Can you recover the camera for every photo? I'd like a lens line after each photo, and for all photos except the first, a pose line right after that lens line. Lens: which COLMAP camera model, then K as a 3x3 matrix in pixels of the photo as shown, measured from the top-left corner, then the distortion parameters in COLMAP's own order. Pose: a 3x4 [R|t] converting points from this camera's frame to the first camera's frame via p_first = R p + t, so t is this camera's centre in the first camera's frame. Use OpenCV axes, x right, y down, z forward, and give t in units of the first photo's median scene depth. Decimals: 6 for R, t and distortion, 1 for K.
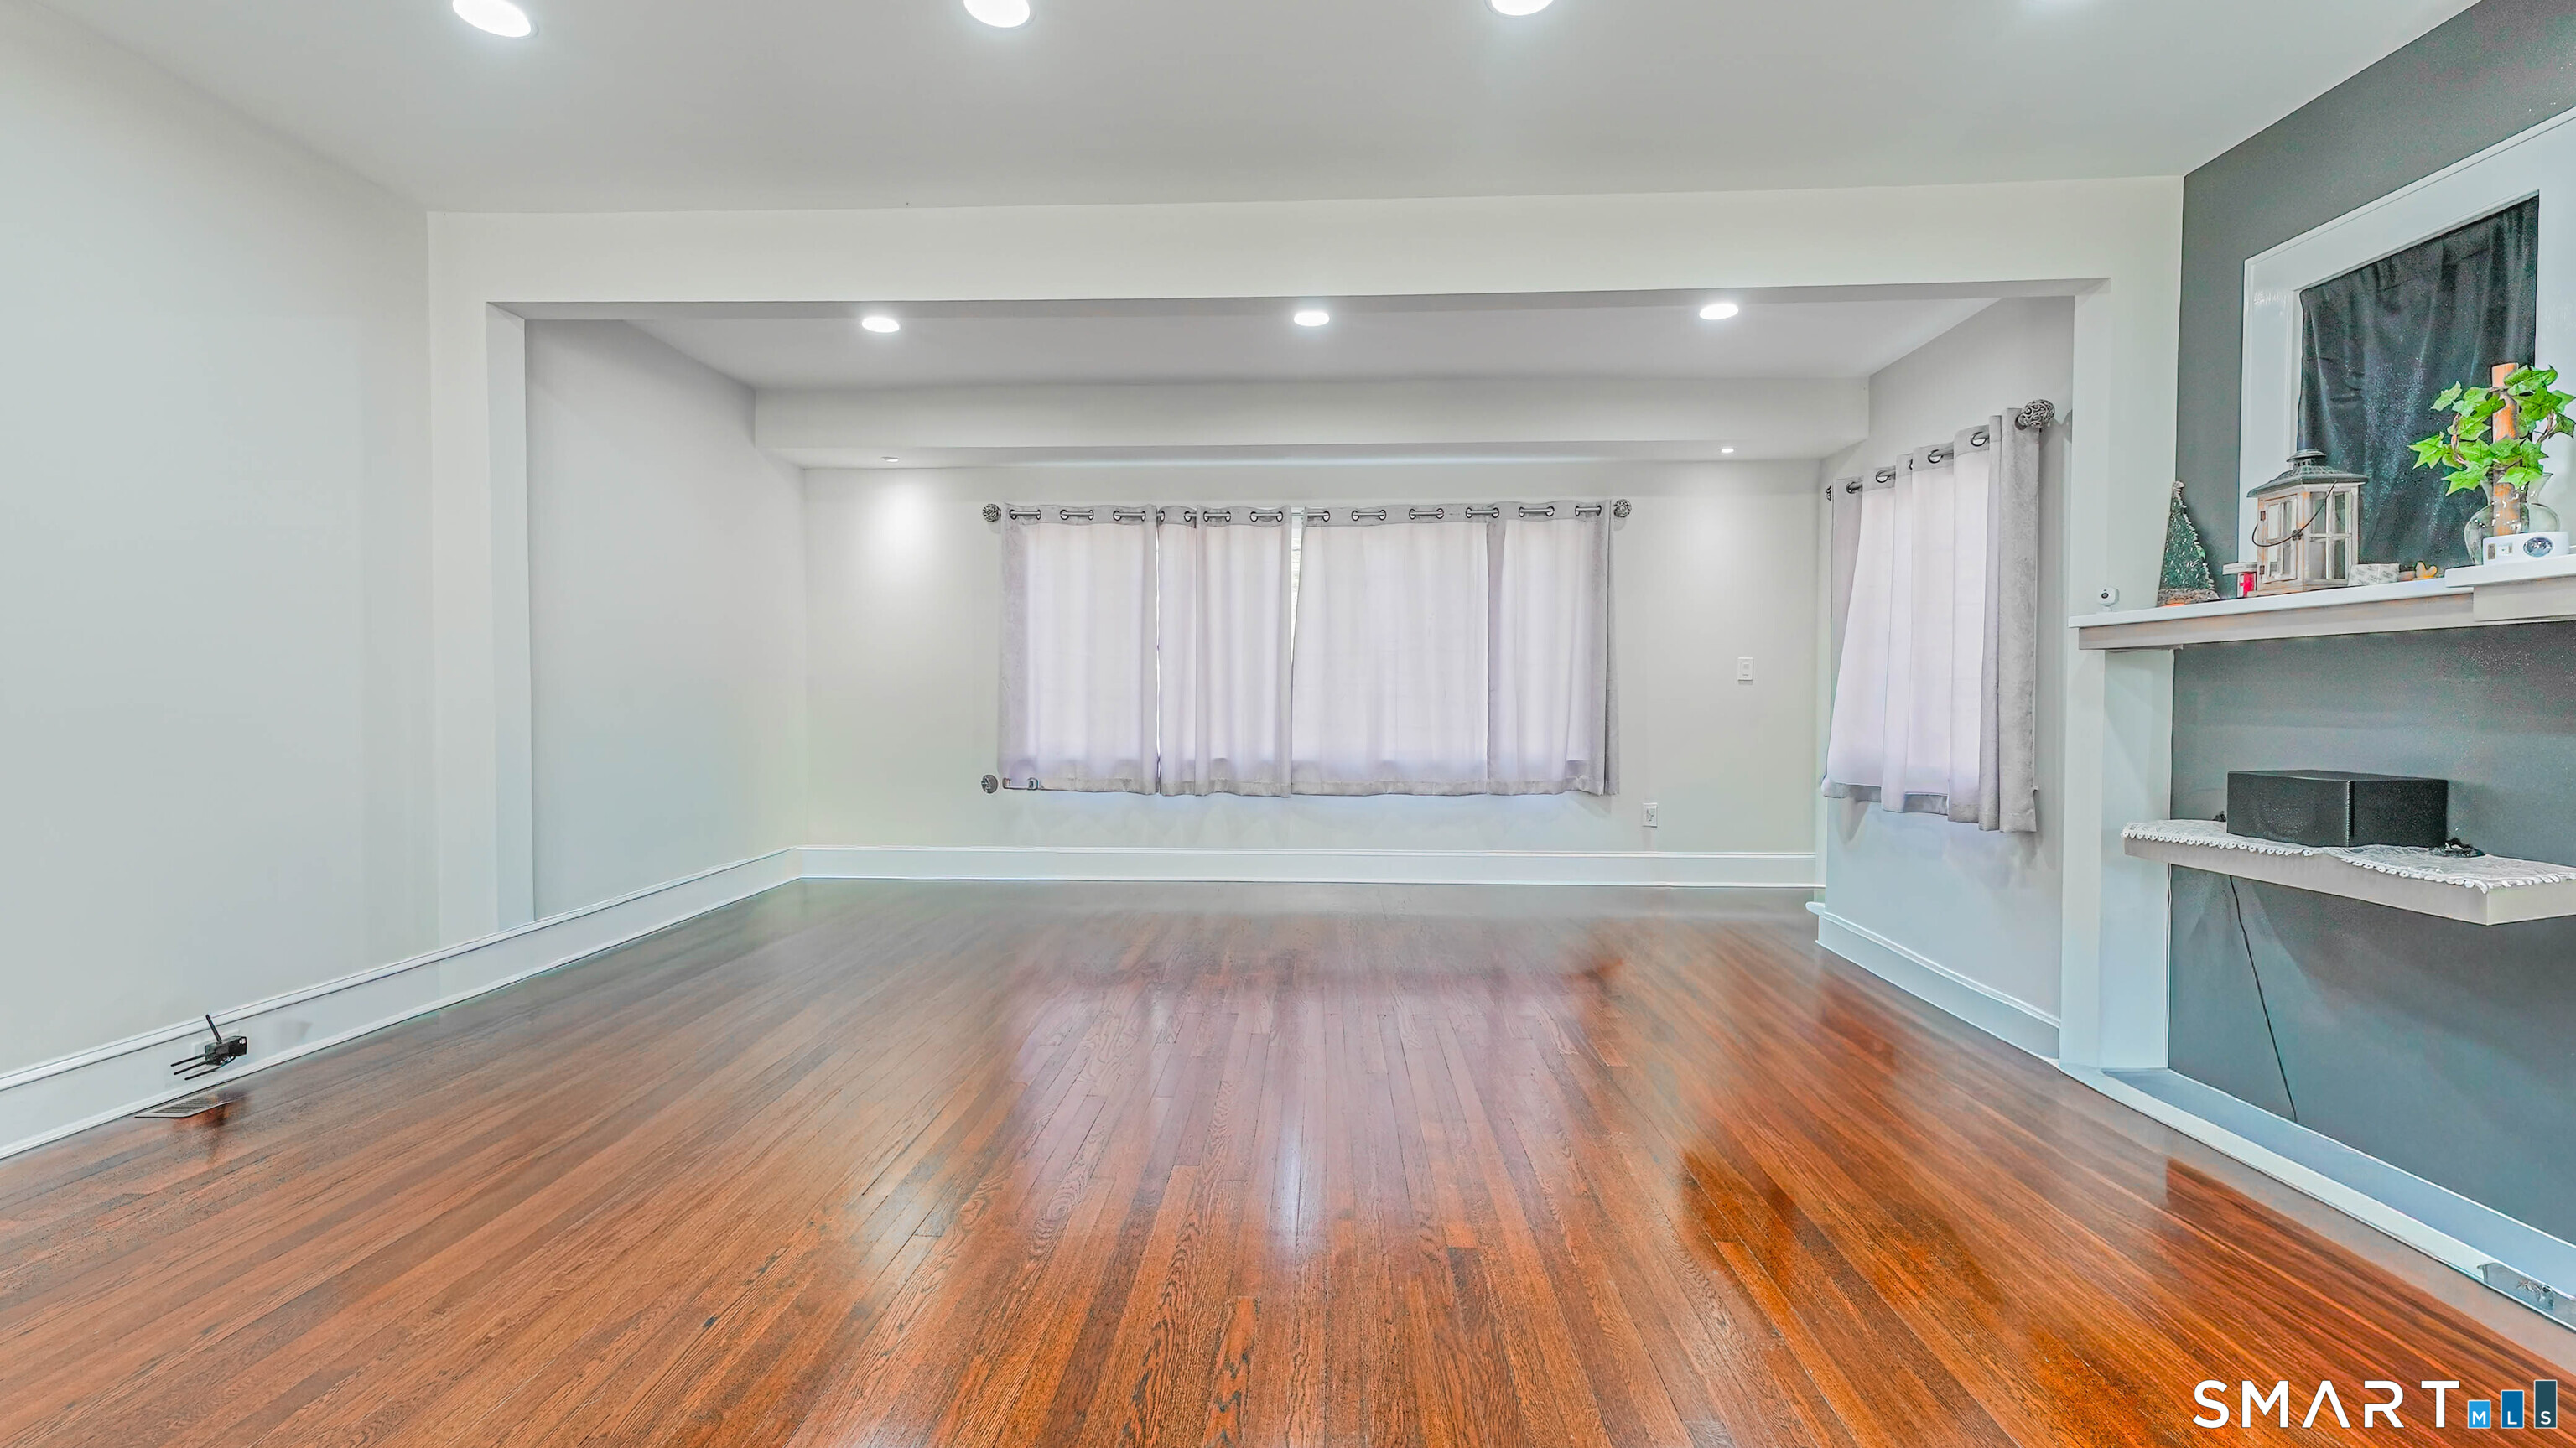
lens RADIAL K [[1047.8, 0, 1285.7], [0, 1047.8, 723.3], [0, 0, 1]] dist [-0.000852, 0.000113]
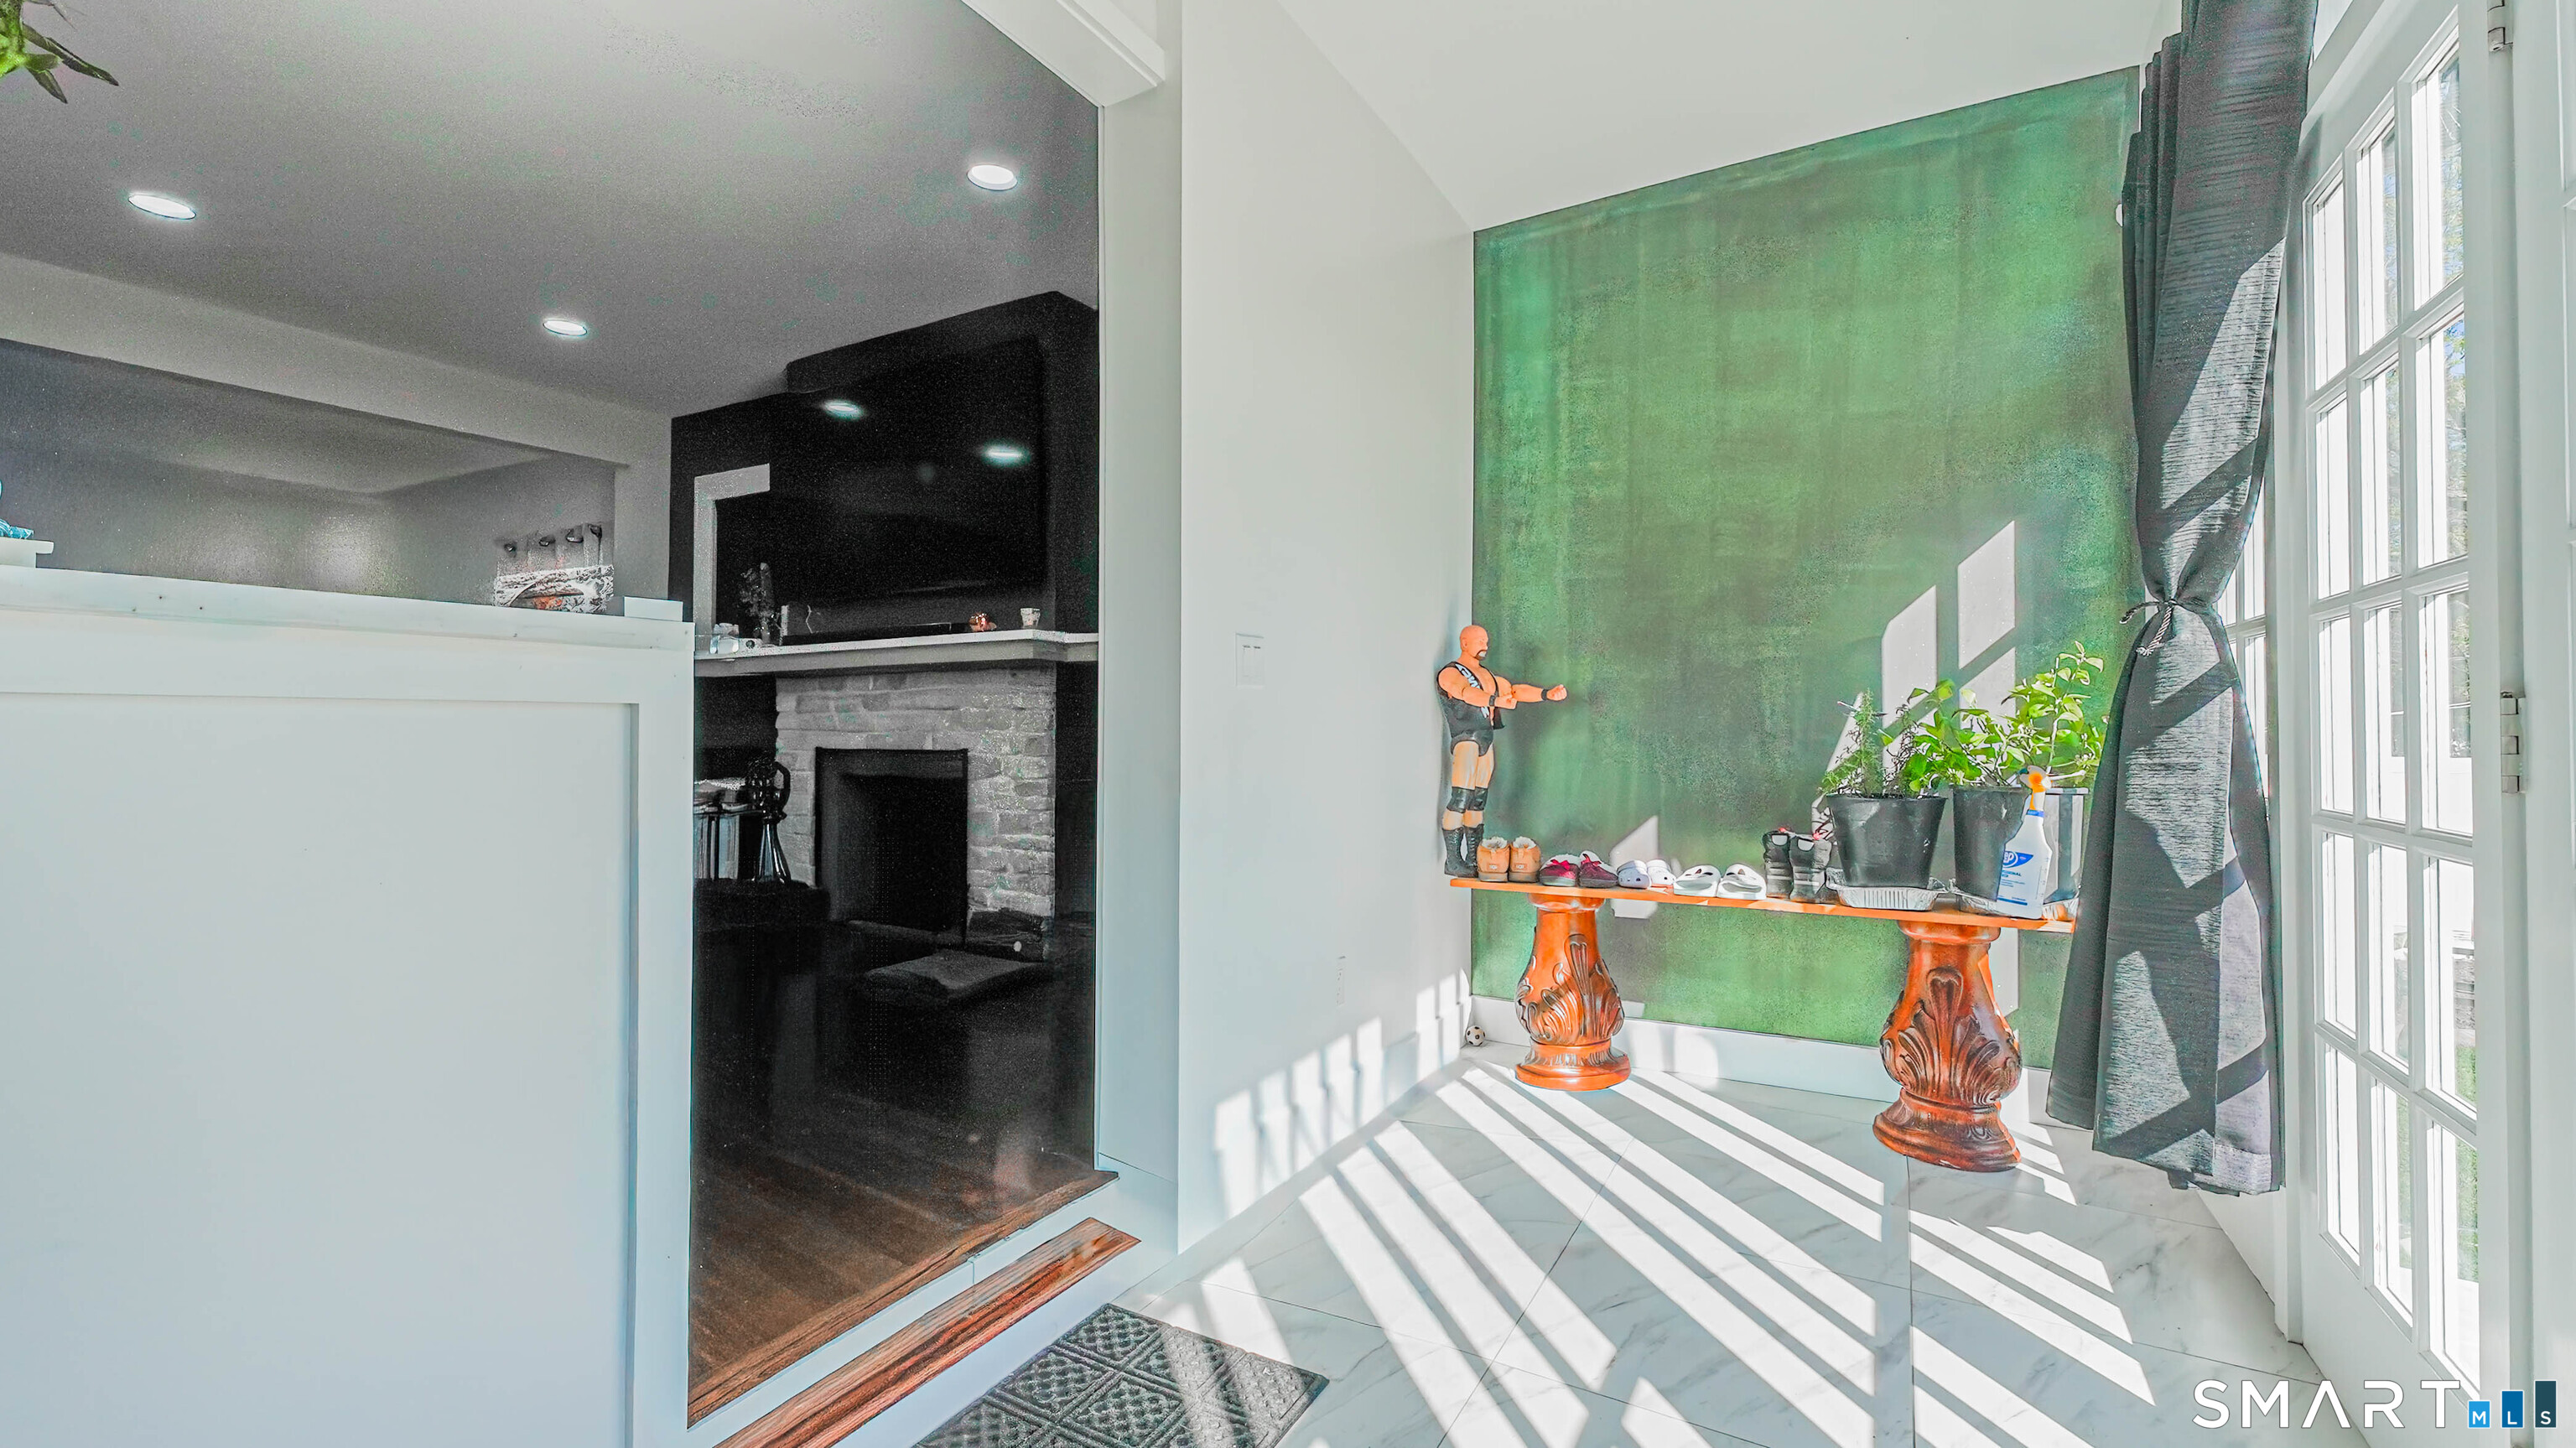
lens RADIAL K [[1047.8, 0, 1292.4], [0, 1047.8, 710.7], [0, 0, 1]] dist [-0.000852, 0.000113]
pose [[0.455902, 0.009941, 0.889975, -0.138670], [0.023902, 0.999440, -0.023408, 0.024803], [-0.889709, 0.031944, 0.455409, -0.419711]]
